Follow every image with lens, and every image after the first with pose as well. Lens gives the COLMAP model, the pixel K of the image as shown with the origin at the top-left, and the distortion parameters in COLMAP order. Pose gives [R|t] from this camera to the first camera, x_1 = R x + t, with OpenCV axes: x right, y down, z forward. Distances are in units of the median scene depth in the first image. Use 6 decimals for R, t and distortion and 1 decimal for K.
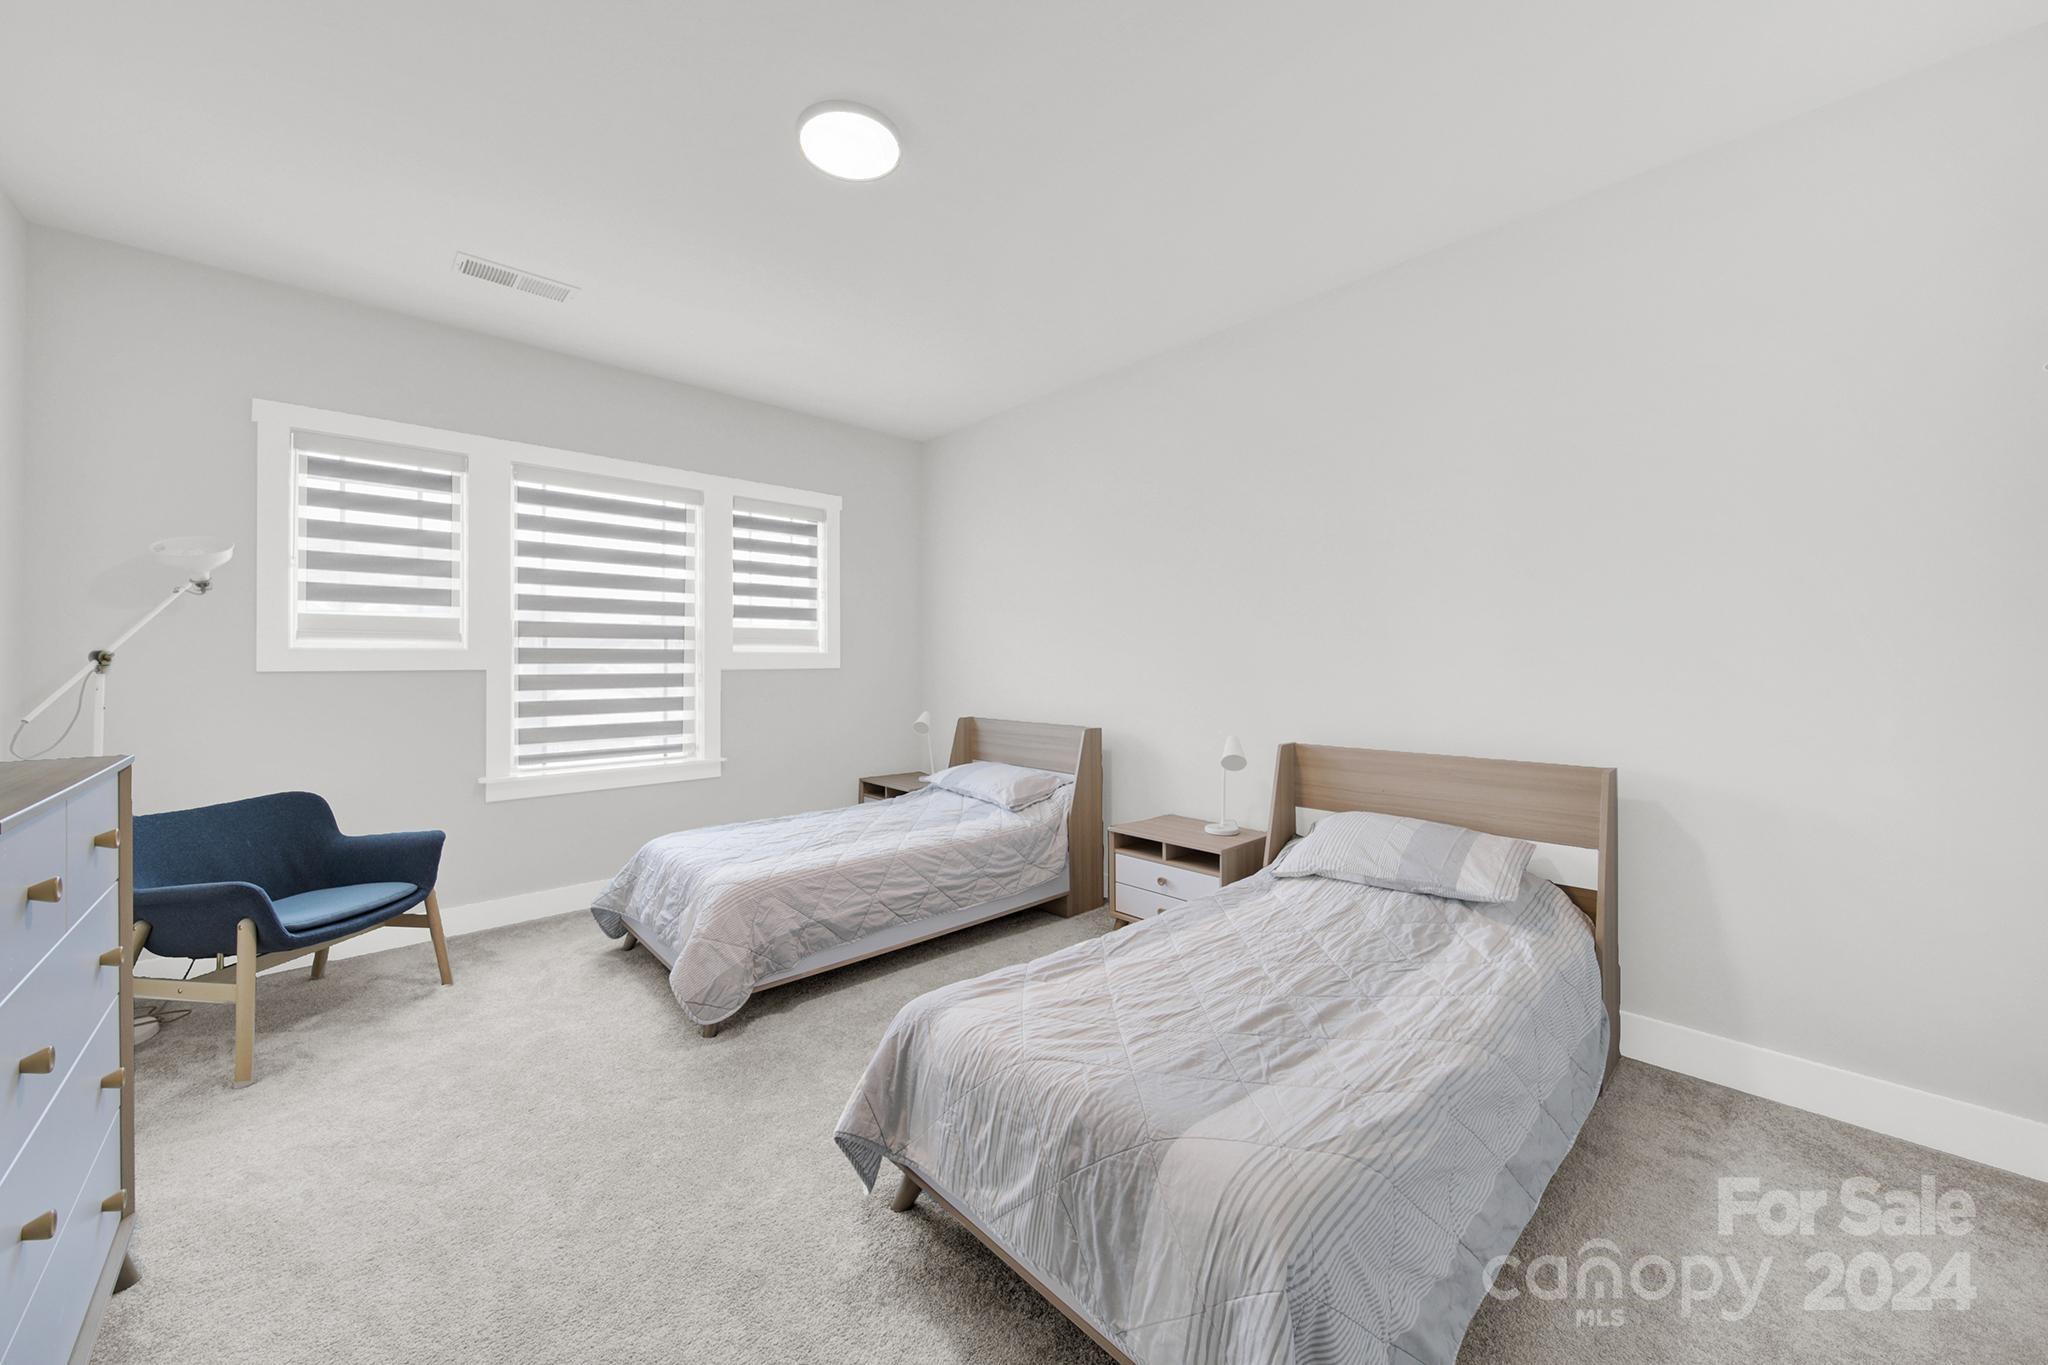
lens RADIAL K [[752.9, 0, 1034.6], [0, 752.9, 681.3], [0, 0, 1]] dist [0.000761, -0.000043]
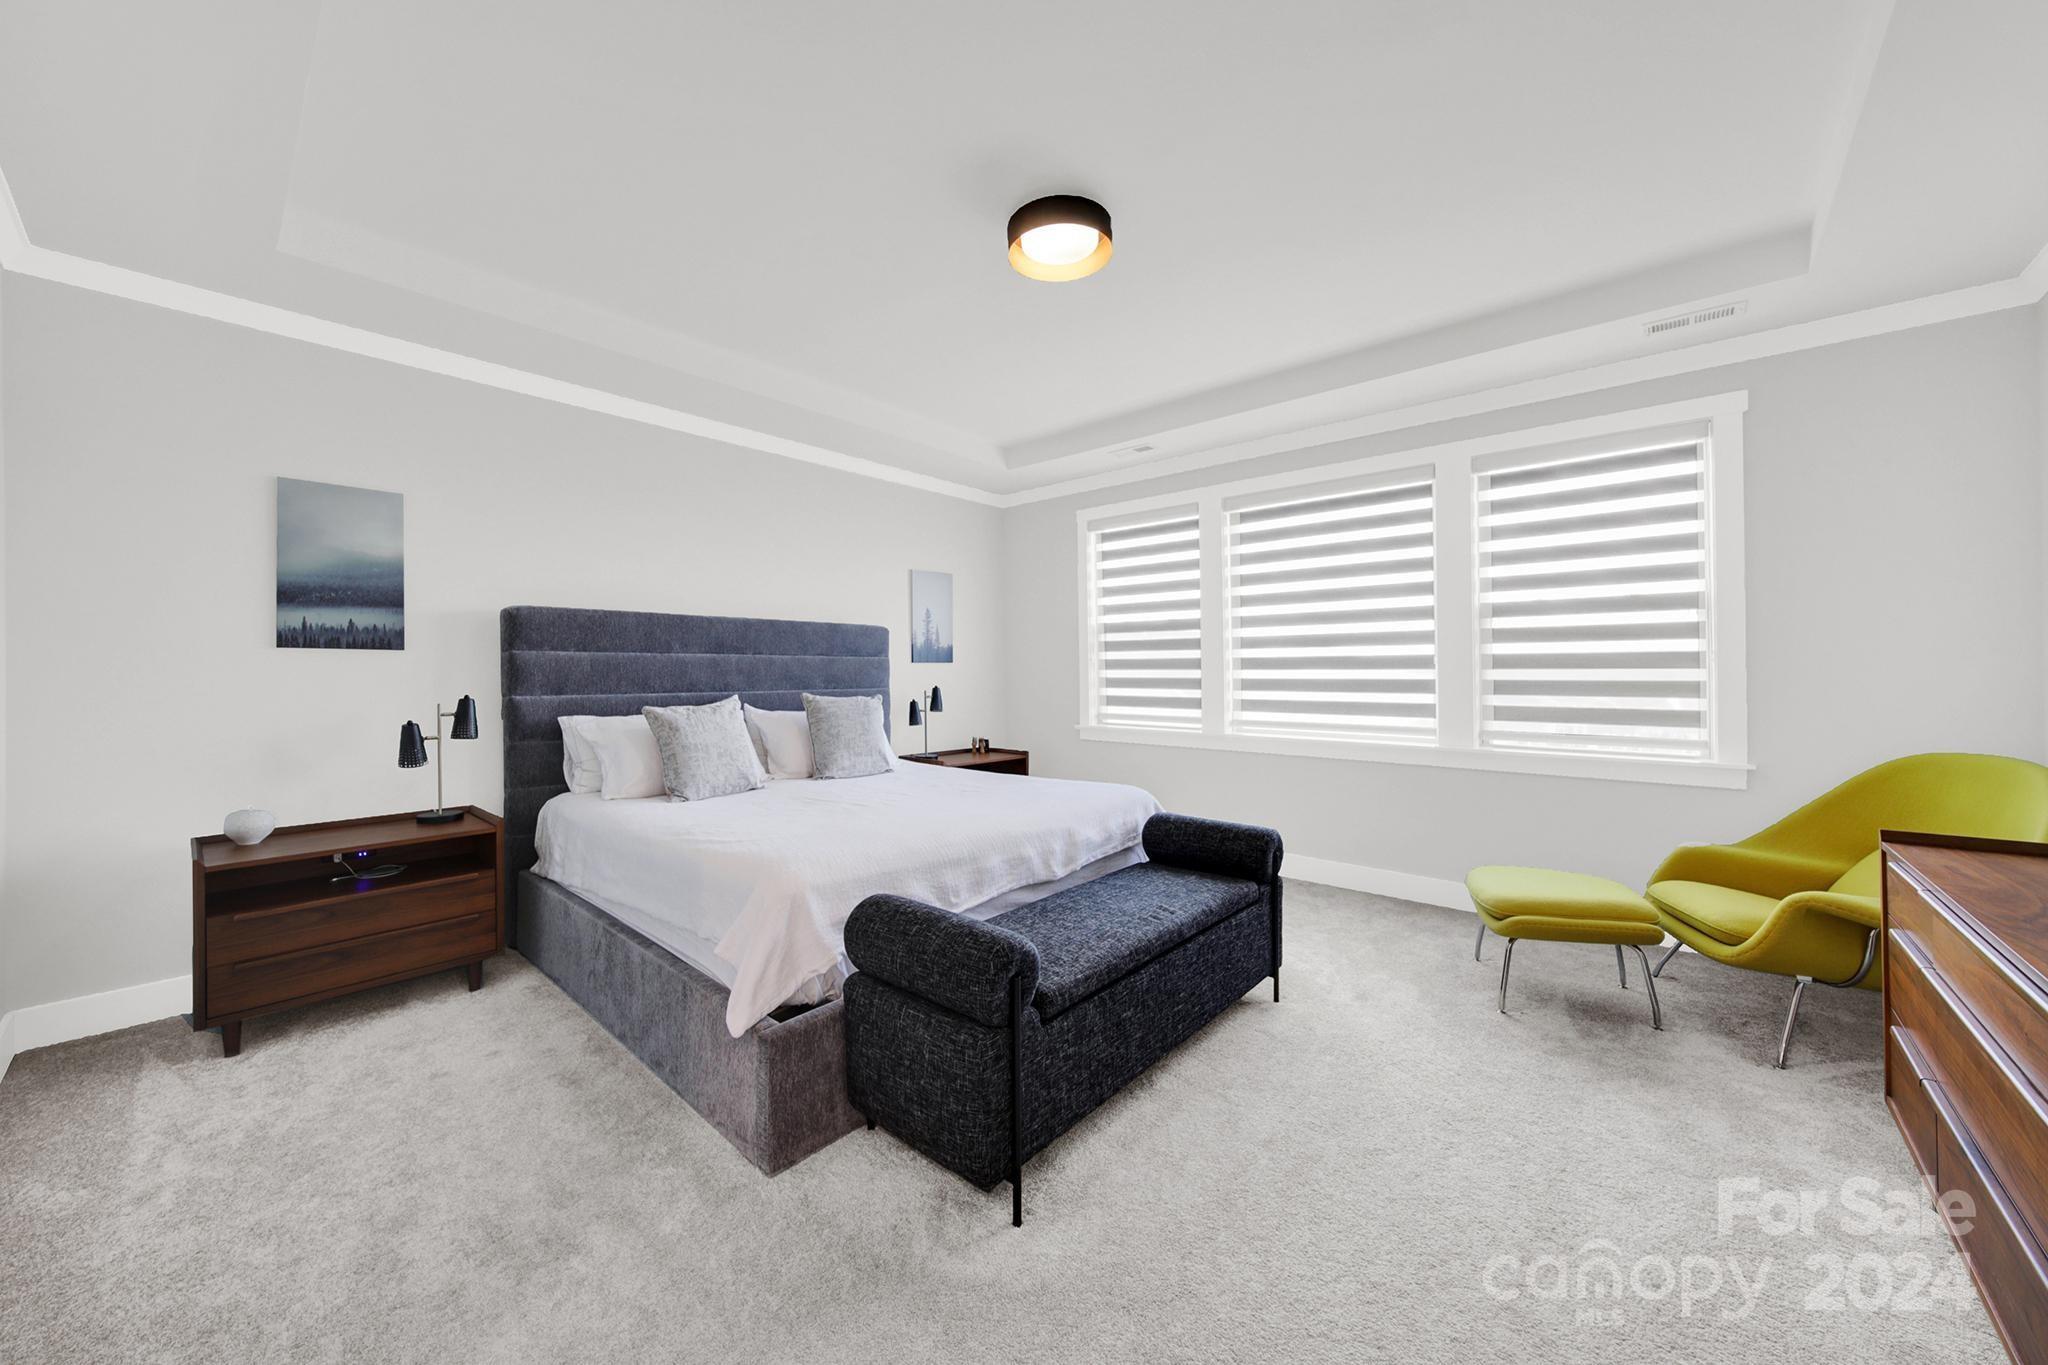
lens RADIAL K [[752.9, 0, 1034.6], [0, 752.9, 681.3], [0, 0, 1]] dist [0.000761, -0.000043]
pose [[0.114992, 0.028473, -0.992958, 0.313961], [-0.000263, 0.999590, 0.028633, -0.003246], [0.993366, -0.003032, 0.114953, 0.267221]]
